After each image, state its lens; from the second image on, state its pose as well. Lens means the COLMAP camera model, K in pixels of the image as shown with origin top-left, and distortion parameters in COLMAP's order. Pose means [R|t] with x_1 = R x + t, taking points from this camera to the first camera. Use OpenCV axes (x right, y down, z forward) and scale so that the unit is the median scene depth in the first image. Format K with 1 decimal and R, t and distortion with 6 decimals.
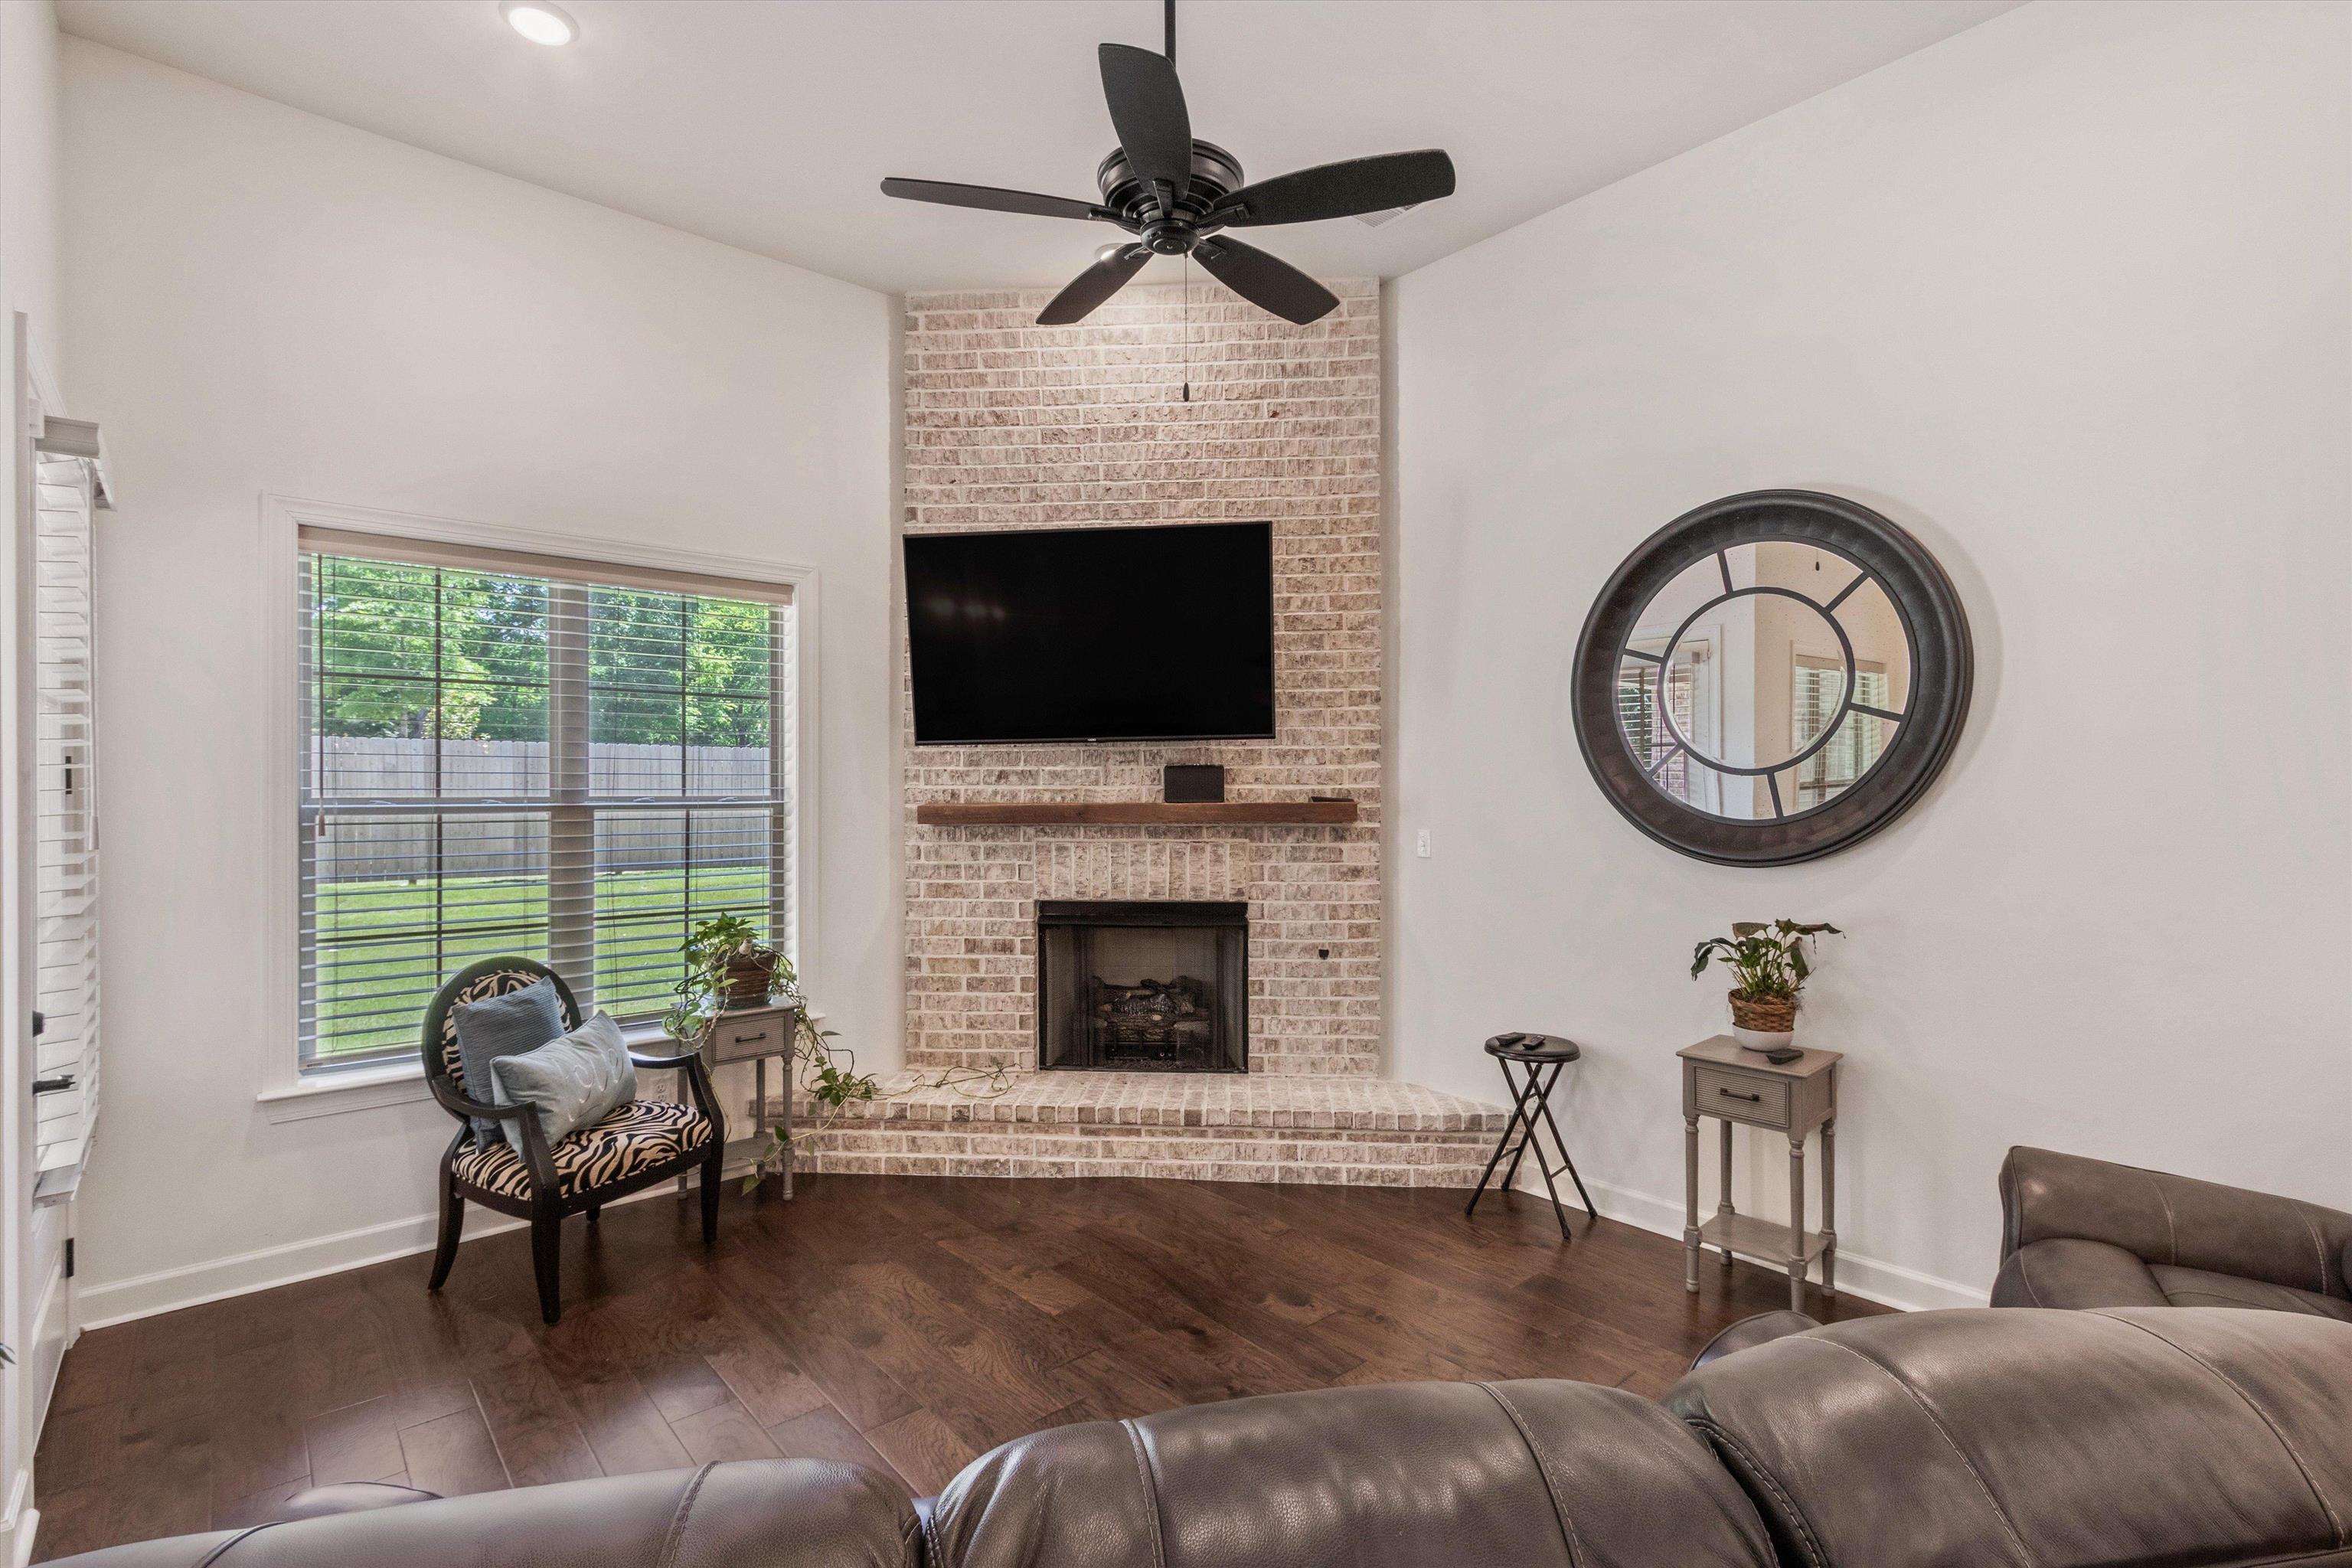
lens RADIAL K [[1088.0, 0, 1187.5], [0, 1088.0, 790.6], [0, 0, 1]] dist [0.001608, -0.001434]
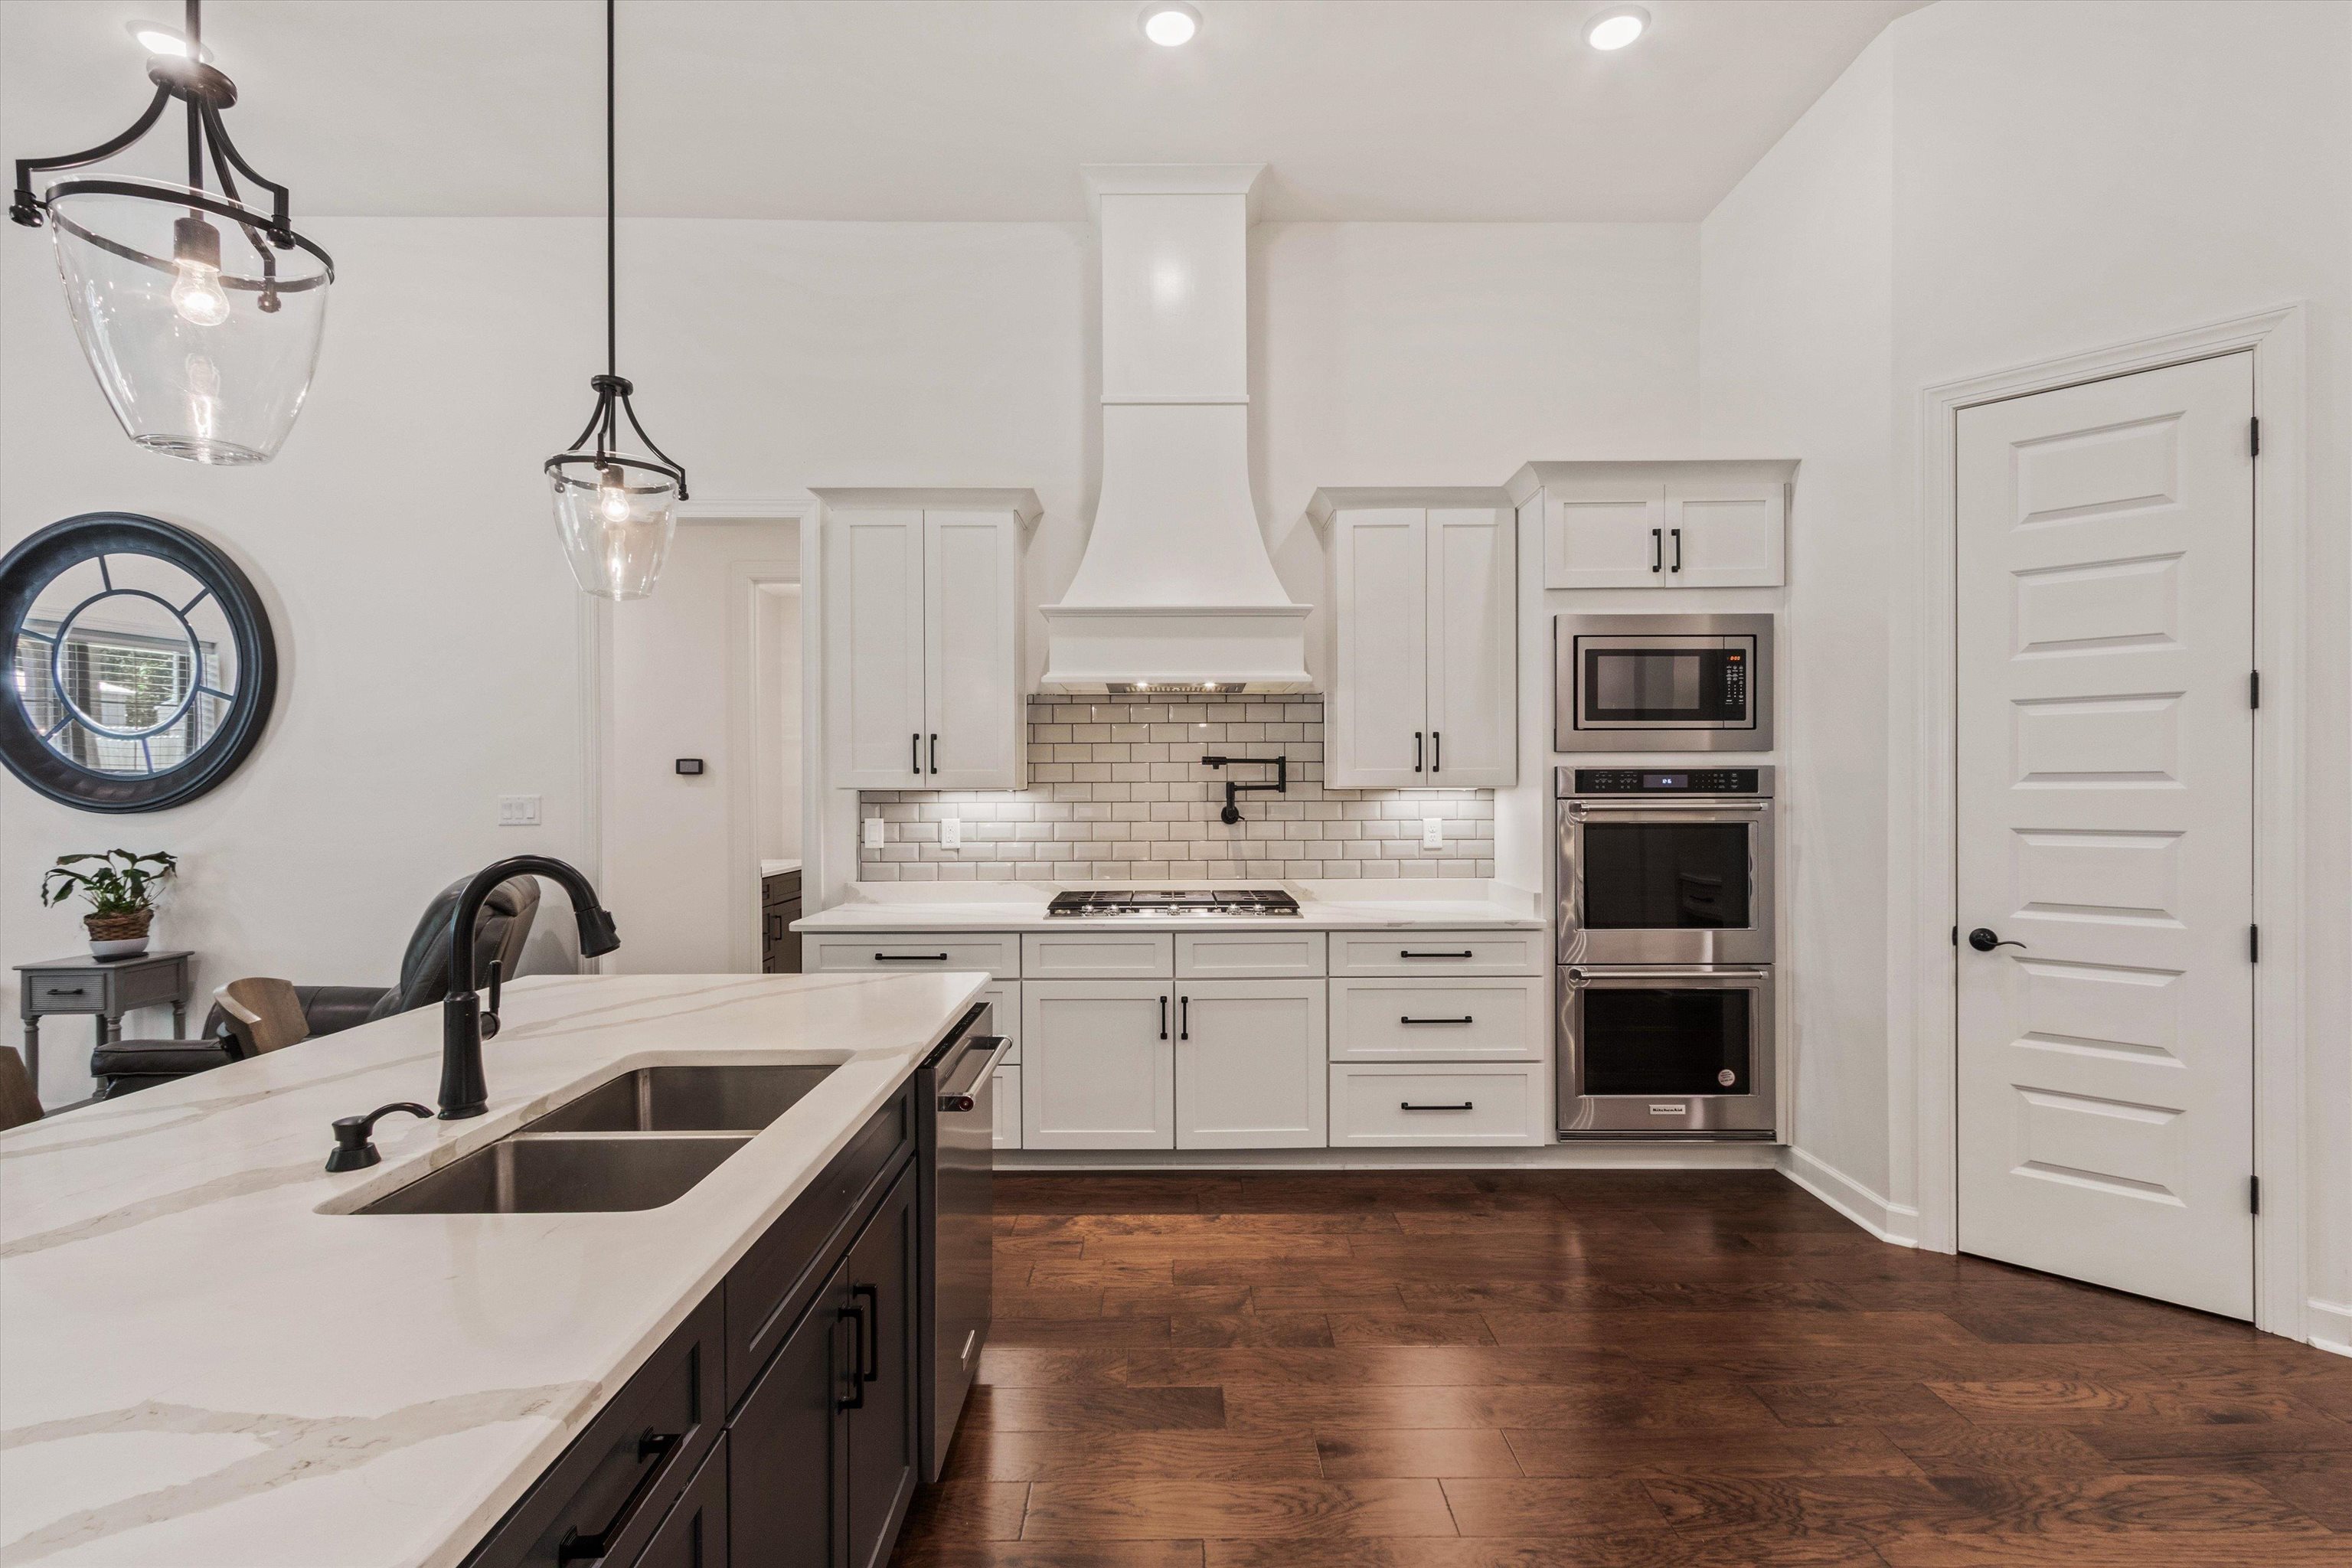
lens RADIAL K [[1088.0, 0, 1178.0], [0, 1088.0, 784.3], [0, 0, 1]] dist [0.001608, -0.001434]
pose [[0.659984, 0.003694, 0.751271, 0.393307], [0.005954, 0.999931, -0.010147, 0.058969], [-0.751256, 0.011170, 0.659916, -0.753074]]
